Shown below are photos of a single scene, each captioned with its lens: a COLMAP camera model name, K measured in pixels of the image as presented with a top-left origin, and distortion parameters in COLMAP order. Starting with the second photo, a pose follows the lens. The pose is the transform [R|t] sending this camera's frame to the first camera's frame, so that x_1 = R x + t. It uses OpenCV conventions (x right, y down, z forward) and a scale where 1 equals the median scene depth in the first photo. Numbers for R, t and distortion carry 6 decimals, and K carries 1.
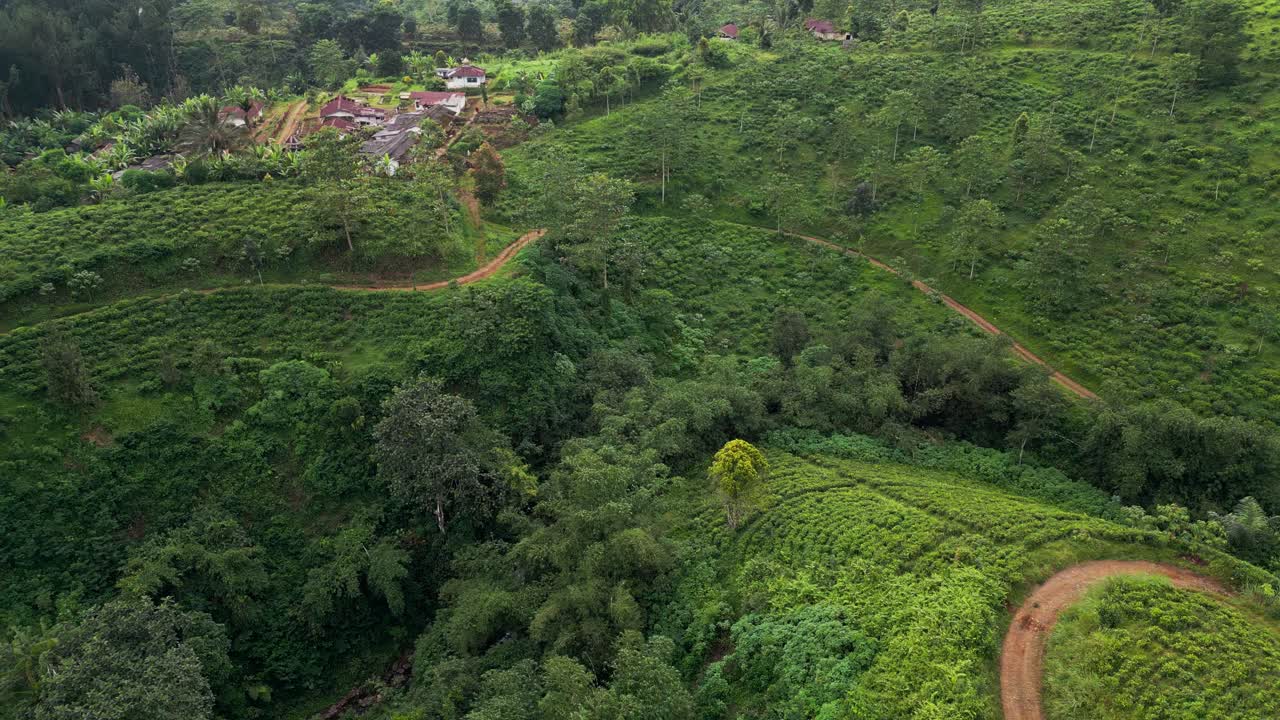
lens RADIAL K [[907.2, 0, 640.0], [0, 907.2, 360.0], [0, 0, 1]] dist [0.018367, -0.005162]
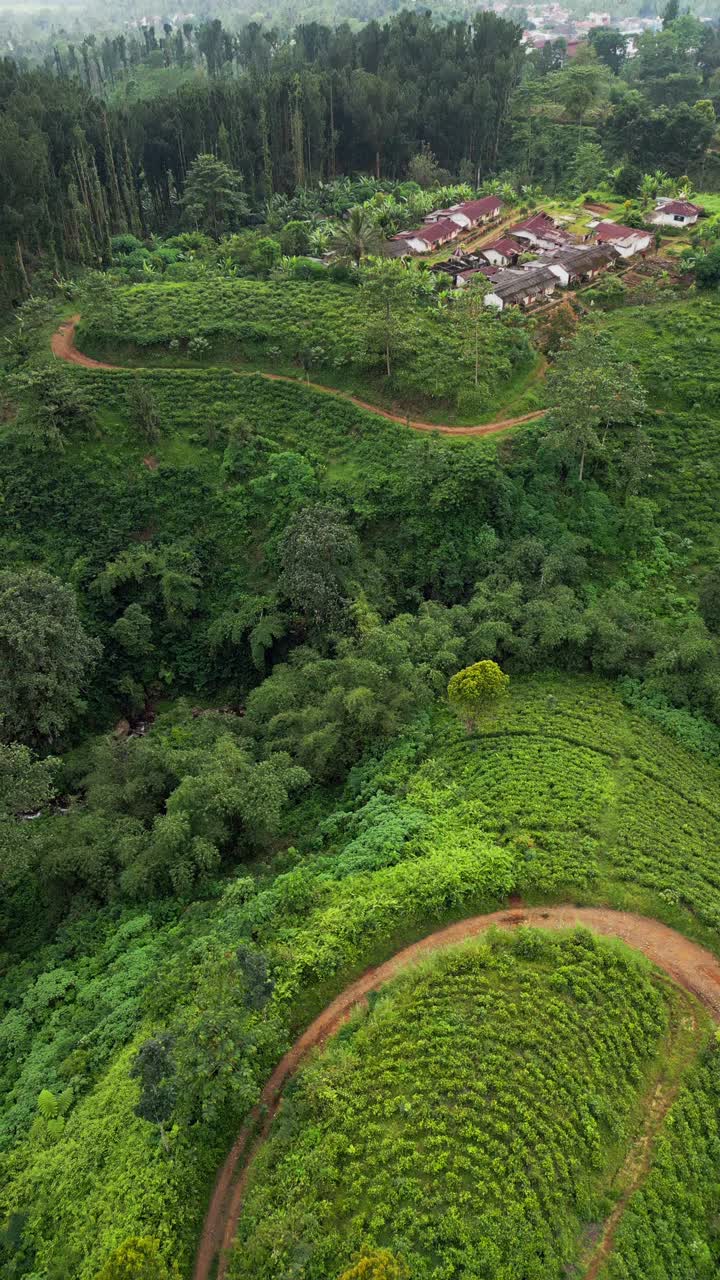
lens RADIAL K [[907.2, 0, 360.0], [0, 907.2, 640.0], [0, 0, 1]] dist [0.018367, -0.005162]
pose [[0.758051, 0.421793, -0.497443, 0.404949], [-0.314401, 0.904581, 0.287899, -0.153200], [0.571411, -0.061846, 0.818331, 0.028771]]
